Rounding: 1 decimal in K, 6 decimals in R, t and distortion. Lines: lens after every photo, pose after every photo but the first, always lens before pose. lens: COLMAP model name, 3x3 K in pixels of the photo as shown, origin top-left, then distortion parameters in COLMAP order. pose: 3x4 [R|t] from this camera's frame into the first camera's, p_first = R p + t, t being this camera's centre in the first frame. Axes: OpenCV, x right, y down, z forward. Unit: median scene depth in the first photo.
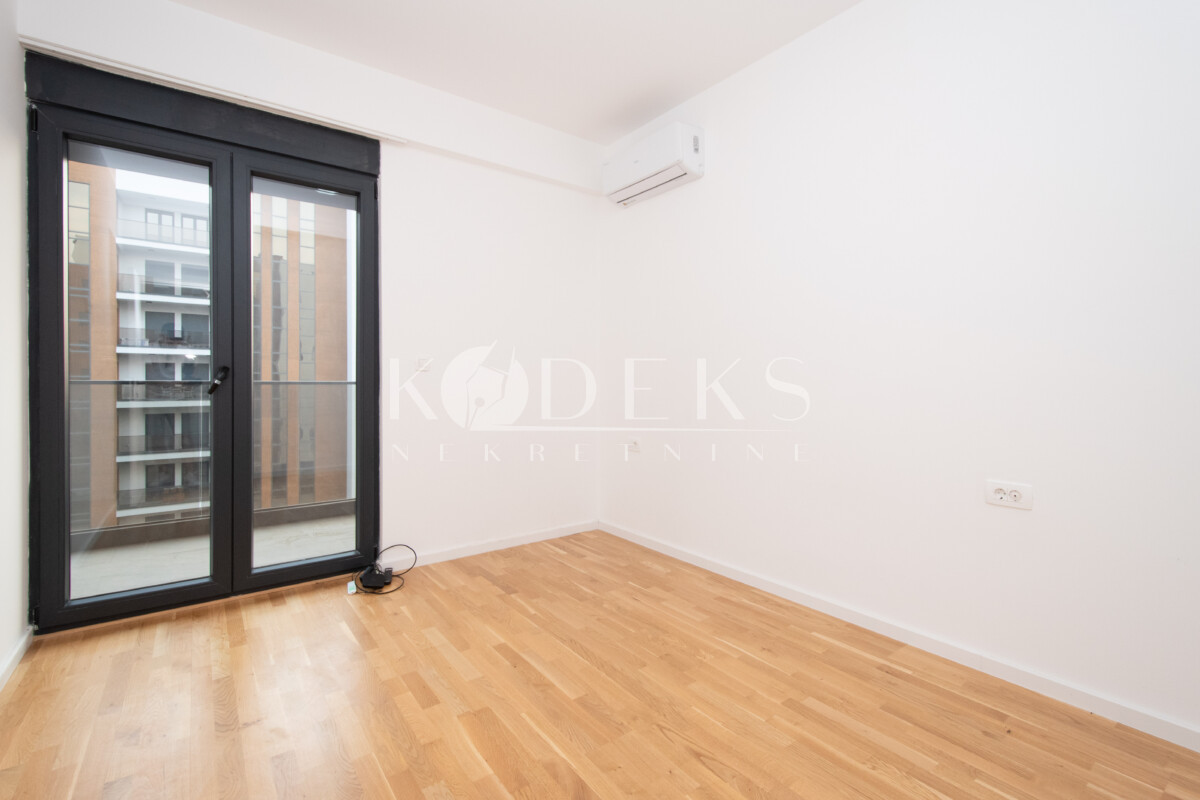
lens RADIAL K [[552.6, 0, 605.7], [0, 552.6, 385.4], [0, 0, 1]] dist [0.031395, 0.000260]
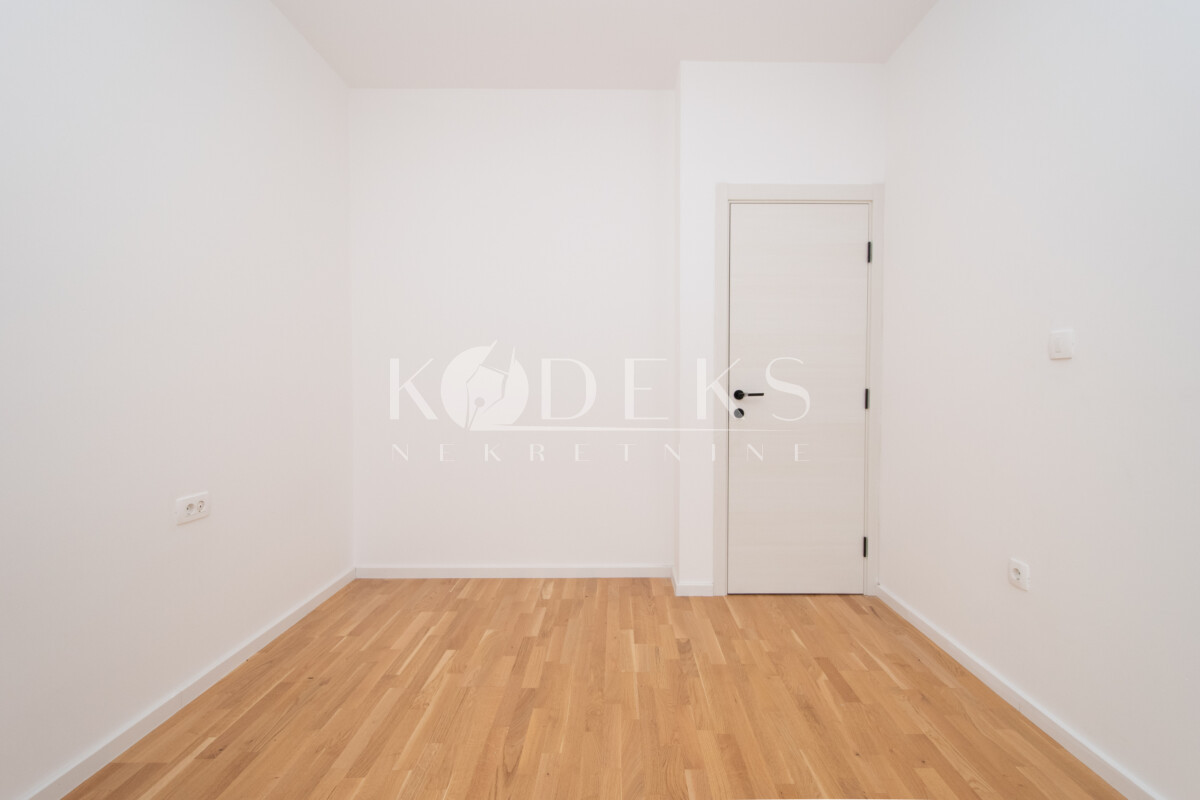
lens RADIAL K [[552.6, 0, 605.7], [0, 552.6, 385.4], [0, 0, 1]] dist [0.031395, 0.000260]
pose [[-0.799640, 0.002111, 0.600476, -0.267221], [0.000815, 0.999997, -0.002429, -0.010299], [-0.600479, -0.001453, -0.799639, 0.798333]]
